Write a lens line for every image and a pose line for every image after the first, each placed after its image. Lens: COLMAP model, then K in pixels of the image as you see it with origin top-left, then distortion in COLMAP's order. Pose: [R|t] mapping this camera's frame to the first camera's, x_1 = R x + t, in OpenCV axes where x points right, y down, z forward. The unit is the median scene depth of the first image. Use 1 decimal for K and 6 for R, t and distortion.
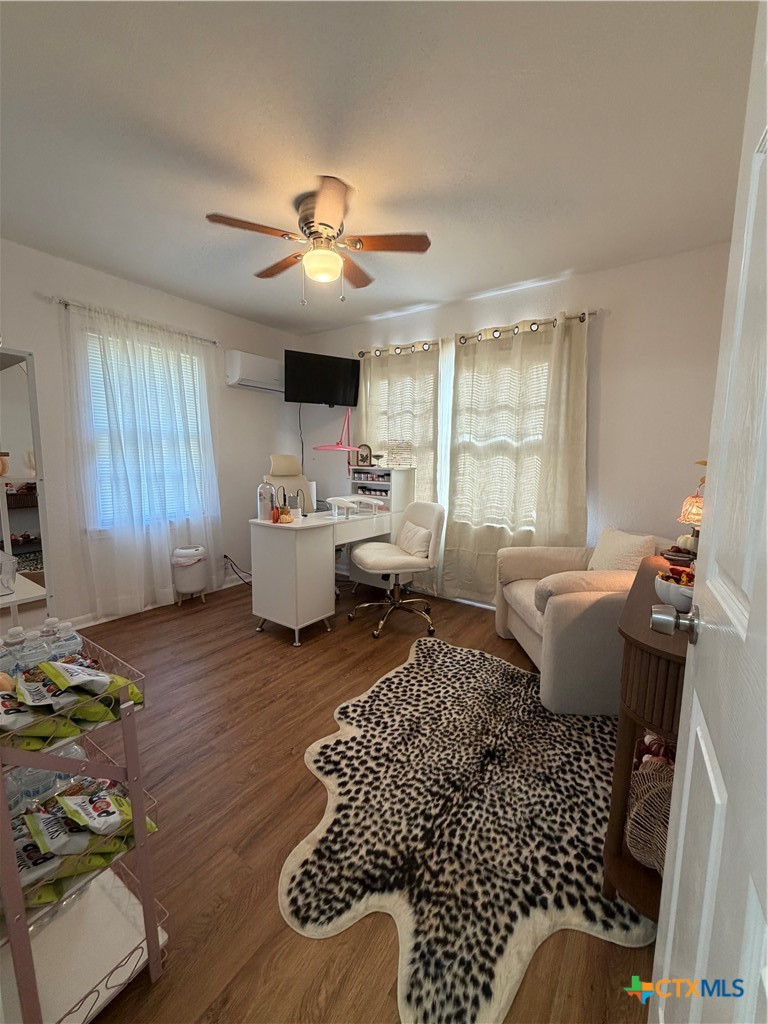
lens RADIAL K [[409.4, 0, 381.3], [0, 409.4, 510.0], [0, 0, 1]] dist [-0.000770, 0.000077]
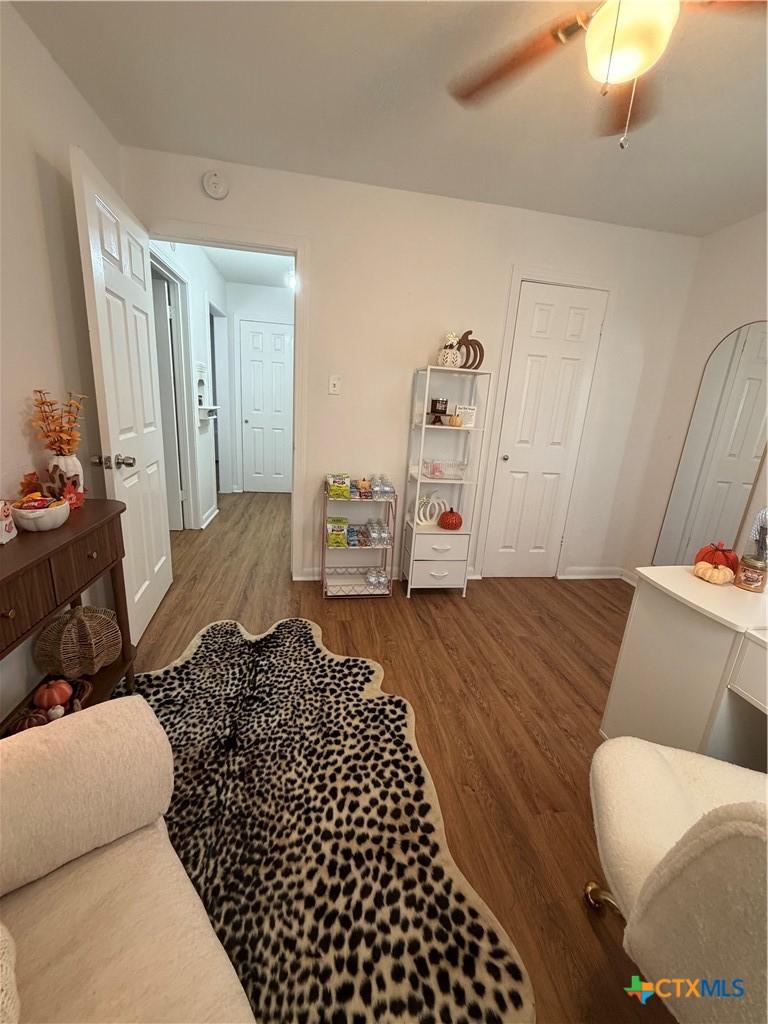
lens RADIAL K [[409.4, 0, 381.3], [0, 409.4, 510.0], [0, 0, 1]] dist [-0.000770, 0.000077]
pose [[-0.709084, 0.123113, -0.694294, 0.558005], [-0.160691, 0.930517, 0.329115, -0.214732], [0.686570, 0.344936, -0.640031, 1.530742]]
